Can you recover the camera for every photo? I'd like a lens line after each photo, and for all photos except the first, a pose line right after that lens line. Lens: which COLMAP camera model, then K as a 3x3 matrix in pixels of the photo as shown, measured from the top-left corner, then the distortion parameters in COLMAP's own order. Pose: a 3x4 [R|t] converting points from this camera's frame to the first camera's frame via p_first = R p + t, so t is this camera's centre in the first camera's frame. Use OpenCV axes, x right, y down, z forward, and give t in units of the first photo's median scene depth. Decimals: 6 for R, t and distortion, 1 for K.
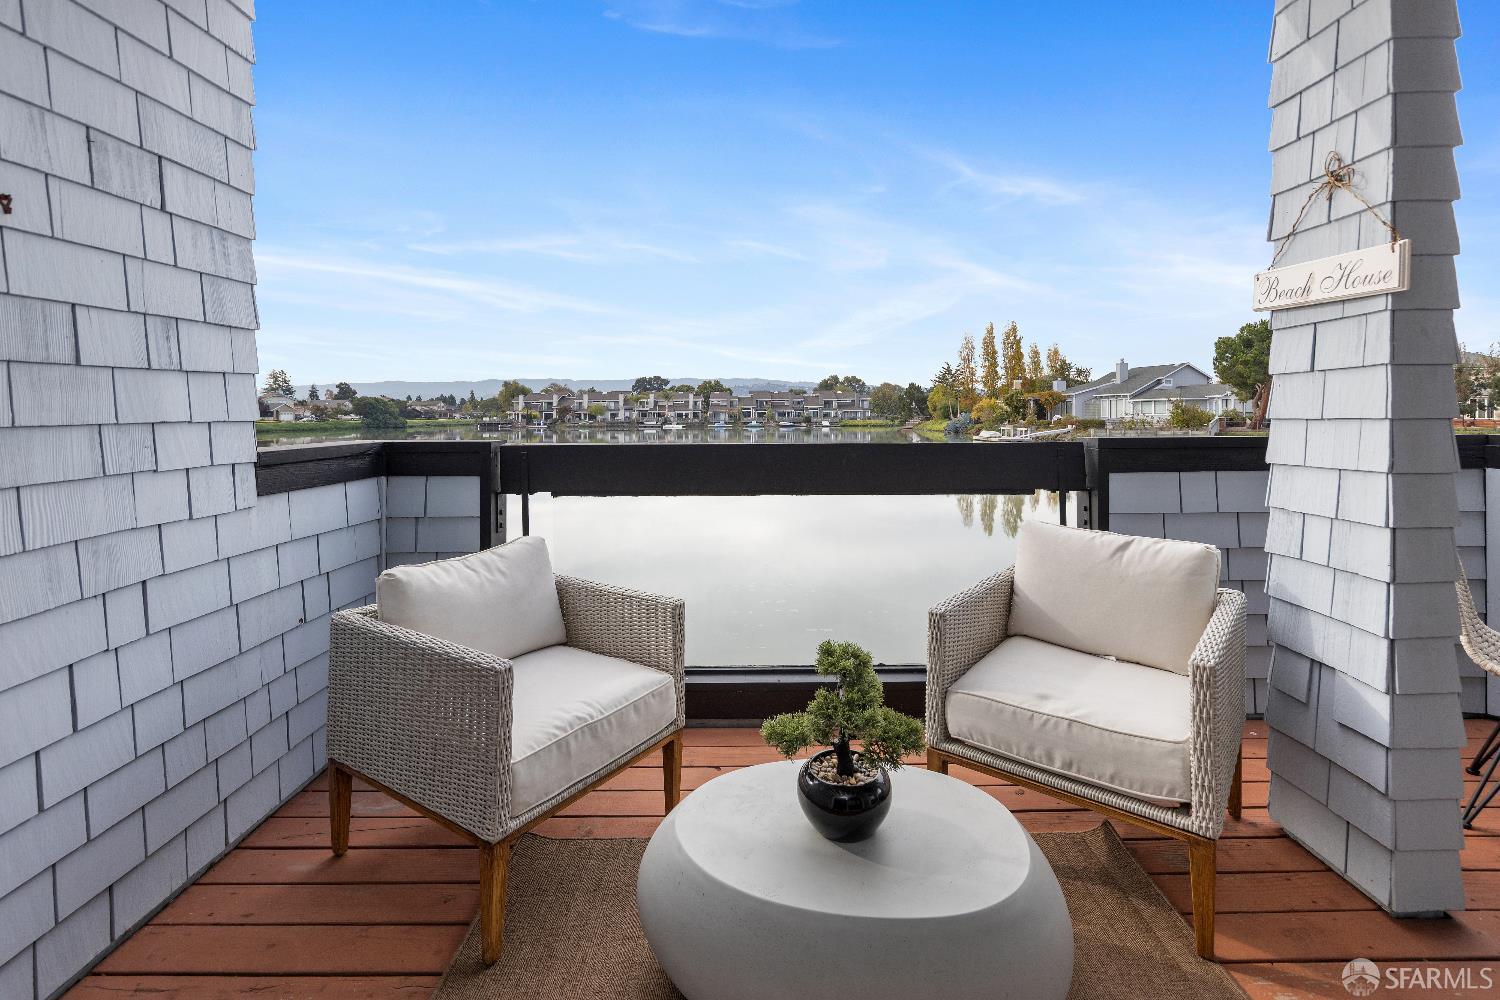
lens RADIAL K [[675.9, 0, 751.7], [0, 675.9, 427.5], [0, 0, 1]] dist [0.011754, -0.003186]
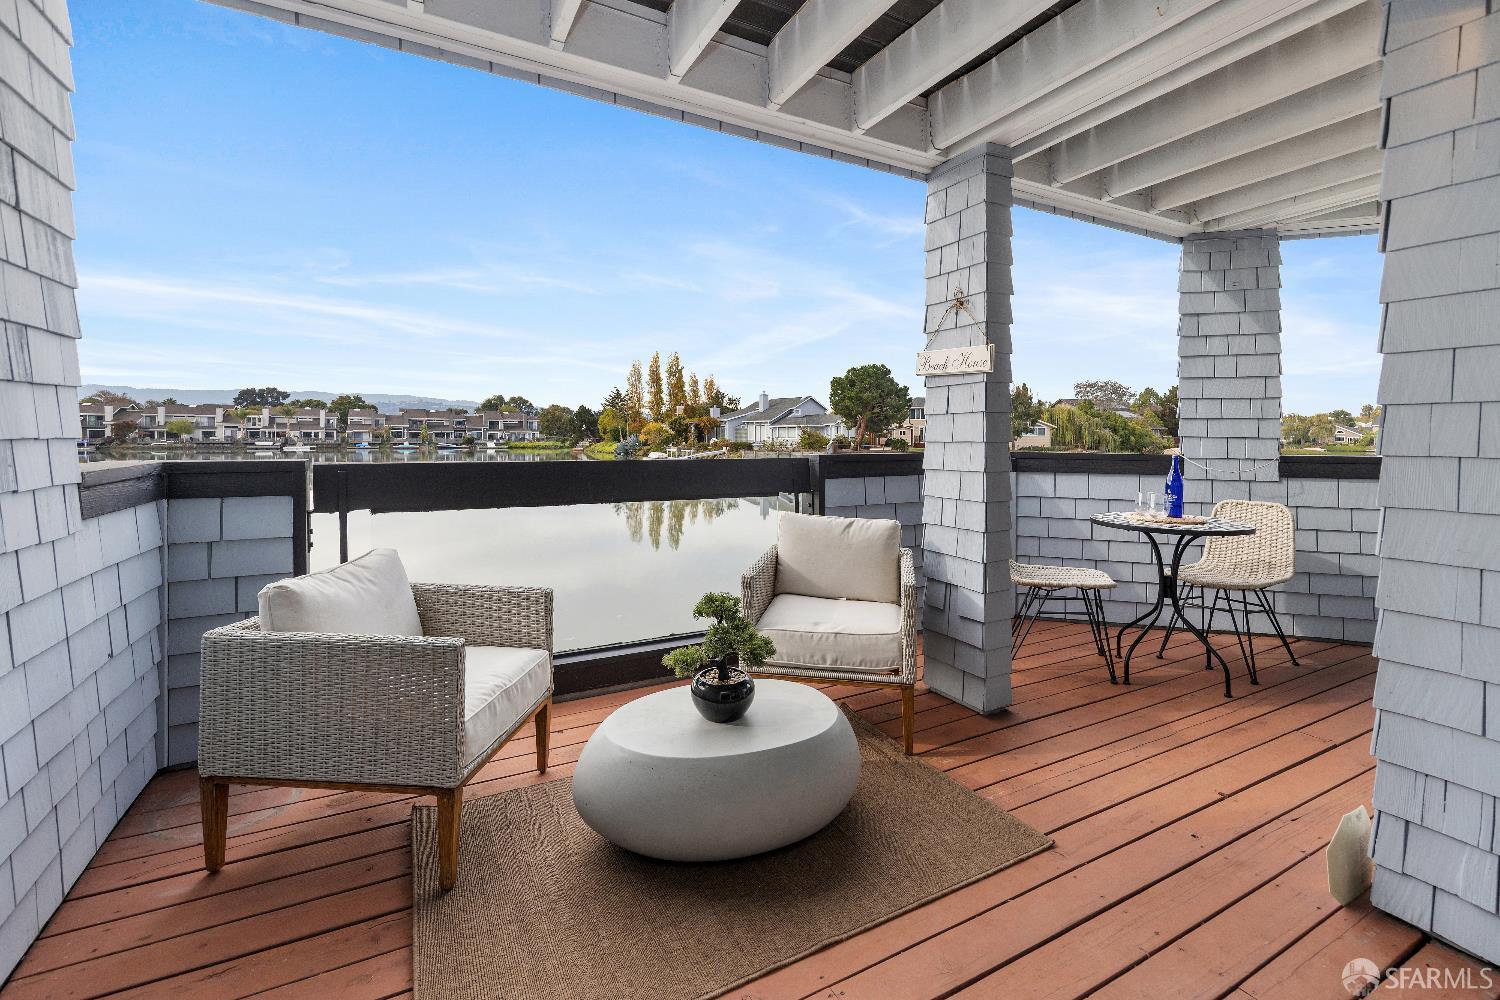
lens RADIAL K [[675.9, 0, 747.5], [0, 675.9, 456.3], [0, 0, 1]] dist [0.011754, -0.003186]
pose [[0.884567, -0.004116, 0.466396, -0.023871], [-0.000388, 0.999954, 0.009561, 0.000421], [-0.466414, -0.008638, 0.884525, -0.015445]]
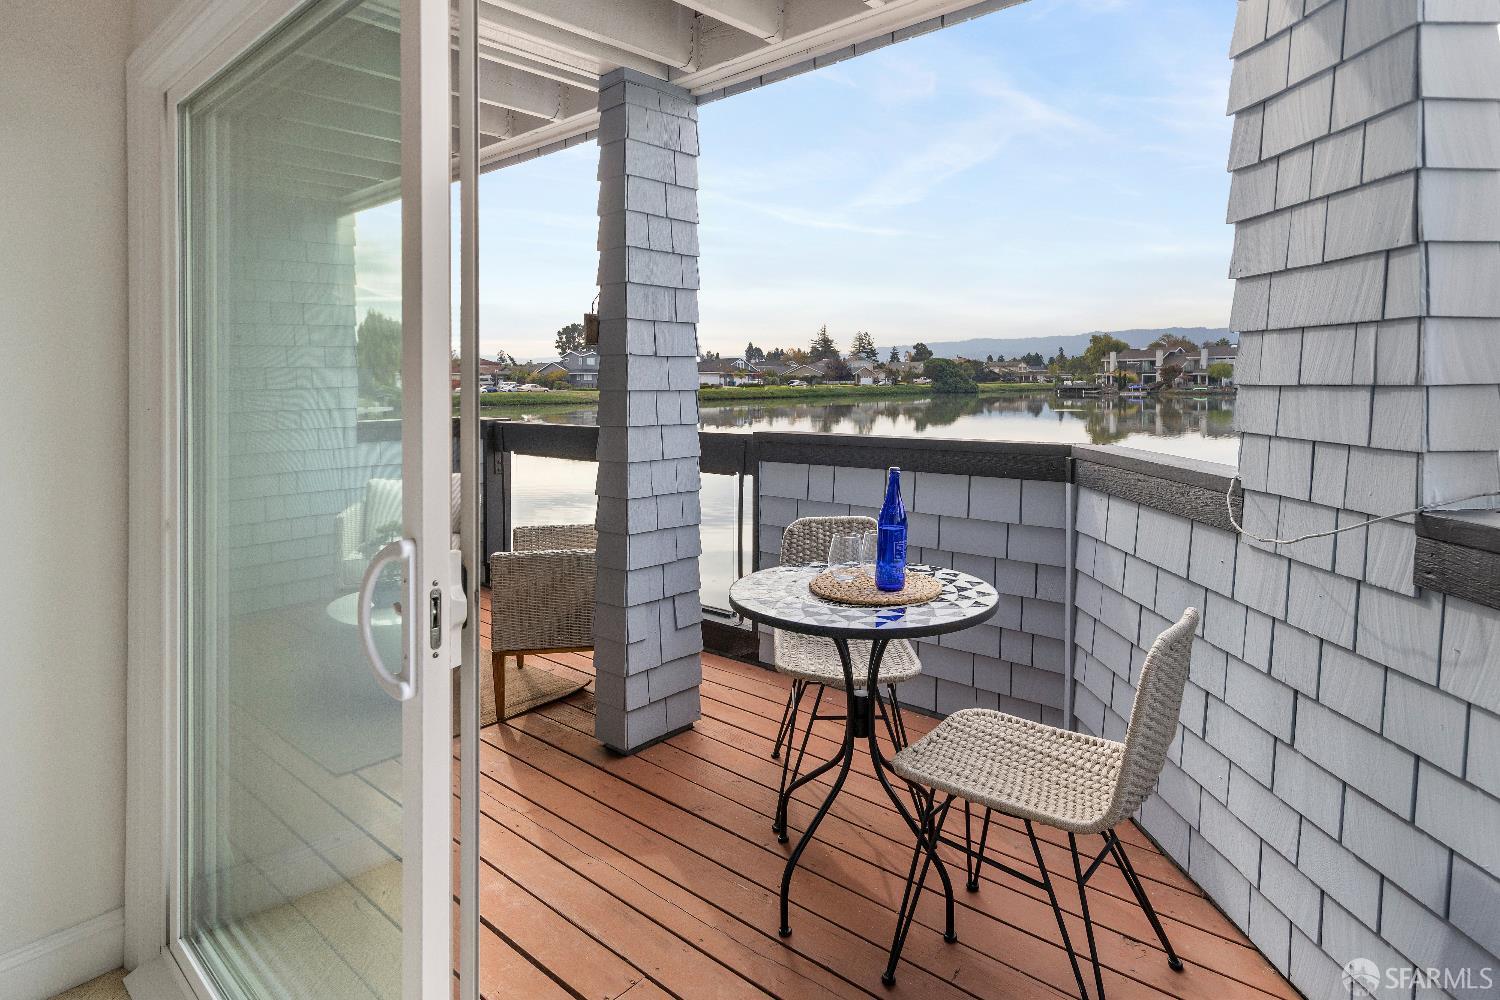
lens RADIAL K [[890.5, 0, 764.9], [0, 890.5, 396.6], [0, 0, 1]] dist [0.032925, 0.000318]
pose [[0.713346, 0.012555, -0.700700, 0.149465], [-0.008166, 0.999921, 0.009603, -0.005719], [0.700765, -0.001129, 0.713392, -0.009987]]
